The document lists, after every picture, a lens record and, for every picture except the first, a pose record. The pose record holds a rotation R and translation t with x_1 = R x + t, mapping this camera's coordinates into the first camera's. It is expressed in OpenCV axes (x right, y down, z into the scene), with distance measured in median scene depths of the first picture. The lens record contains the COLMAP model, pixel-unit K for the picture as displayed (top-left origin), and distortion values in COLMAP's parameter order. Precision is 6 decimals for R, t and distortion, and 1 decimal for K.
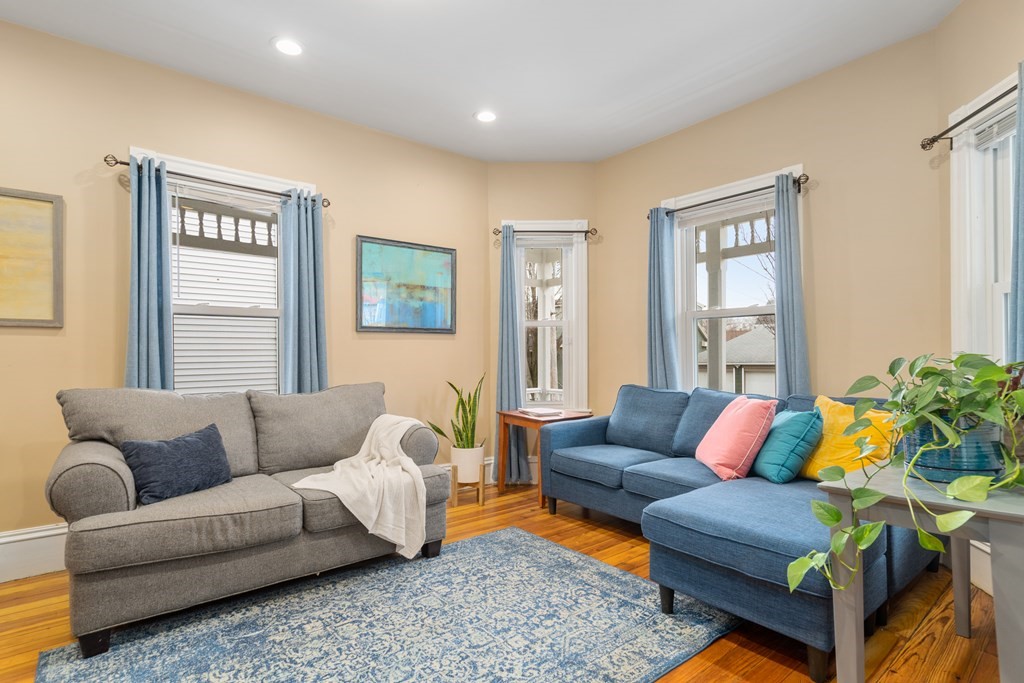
lens RADIAL K [[516.5, 0, 514.8], [0, 516.5, 346.5], [0, 0, 1]] dist [-0.000740, 0.000084]
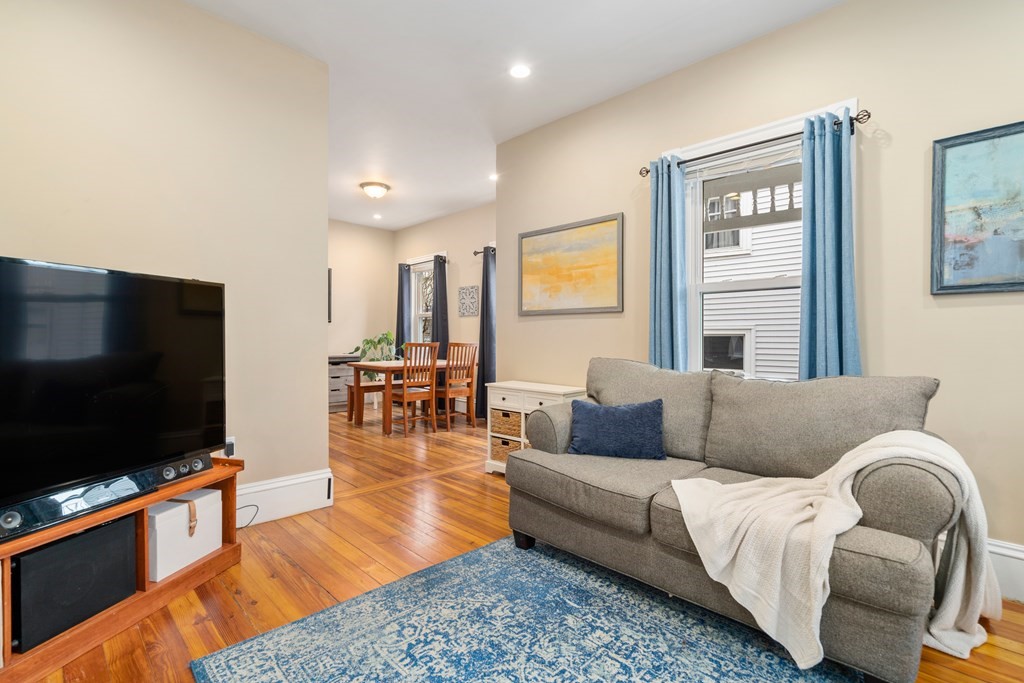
lens RADIAL K [[473.3, 0, 514.6], [0, 473.3, 337.2], [0, 0, 1]] dist [0.001585, -0.000360]
pose [[0.090048, 0.007396, -0.995910, 0.340882], [0.012831, 0.999881, 0.008586, 0.016395], [0.995855, -0.013552, 0.089942, 0.669584]]
